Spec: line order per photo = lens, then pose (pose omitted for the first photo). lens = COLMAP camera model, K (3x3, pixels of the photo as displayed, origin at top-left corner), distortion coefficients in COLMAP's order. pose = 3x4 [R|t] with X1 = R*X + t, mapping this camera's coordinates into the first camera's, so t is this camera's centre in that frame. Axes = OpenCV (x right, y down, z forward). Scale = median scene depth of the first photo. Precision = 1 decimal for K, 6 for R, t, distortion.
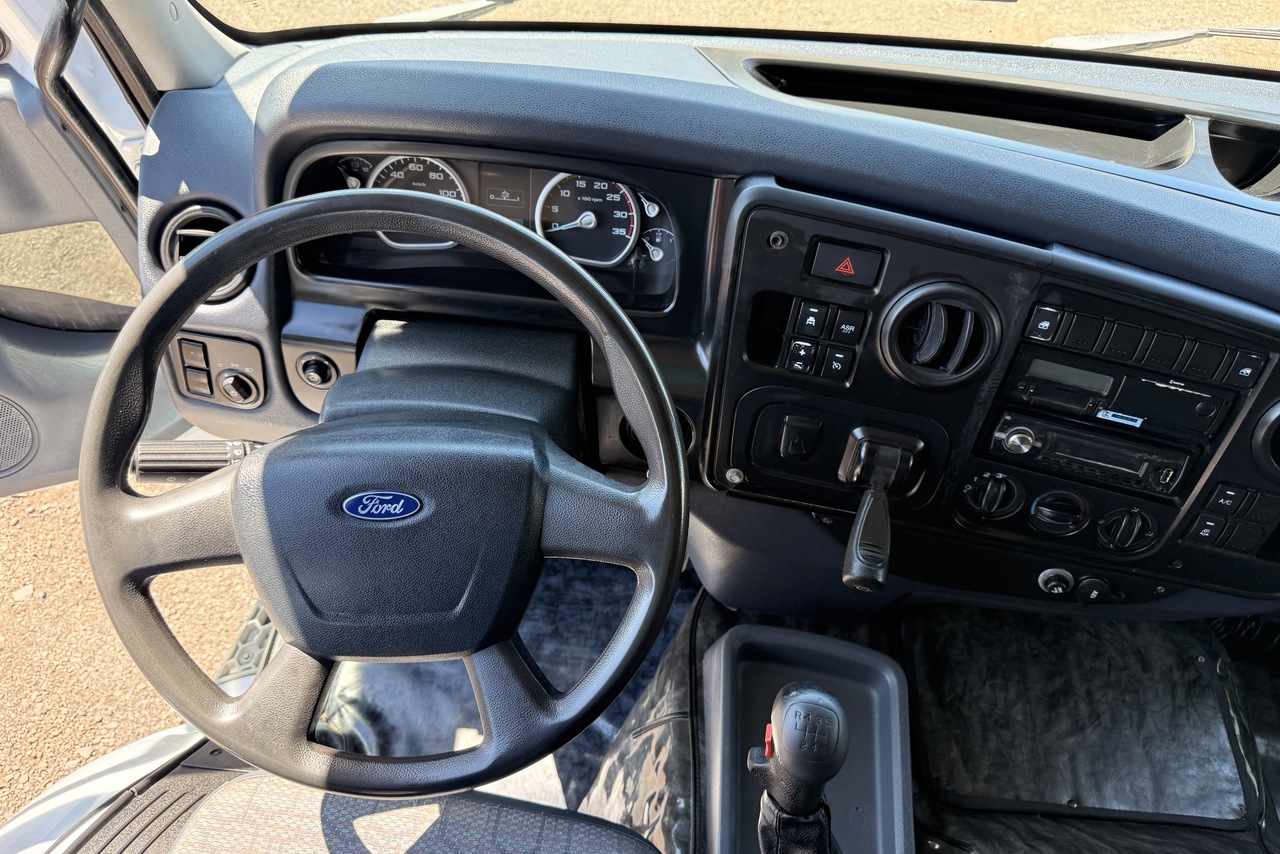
lens RADIAL K [[899.9, 0, 636.3], [0, 899.9, 431.5], [0, 0, 1]] dist [0.090834, -0.117452]
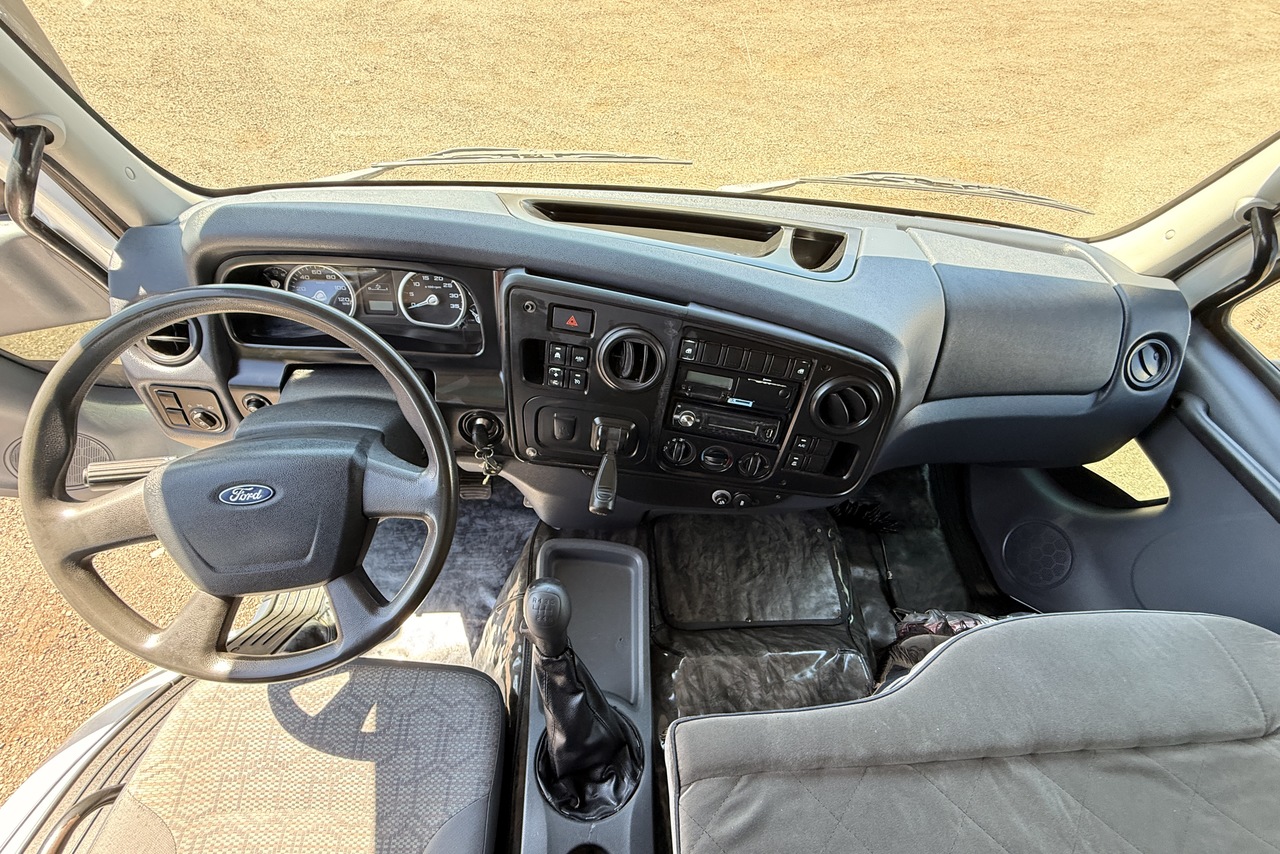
lens RADIAL K [[507.6, 0, 640.0], [0, 507.6, 427.0], [0, 0, 1]] dist [0.001739, 0.010283]
pose [[0.990641, -0.073173, 0.115222, 0.213838], [0.071169, 0.997234, 0.021411, -0.001719], [-0.116470, -0.013011, 0.993109, 0.061976]]
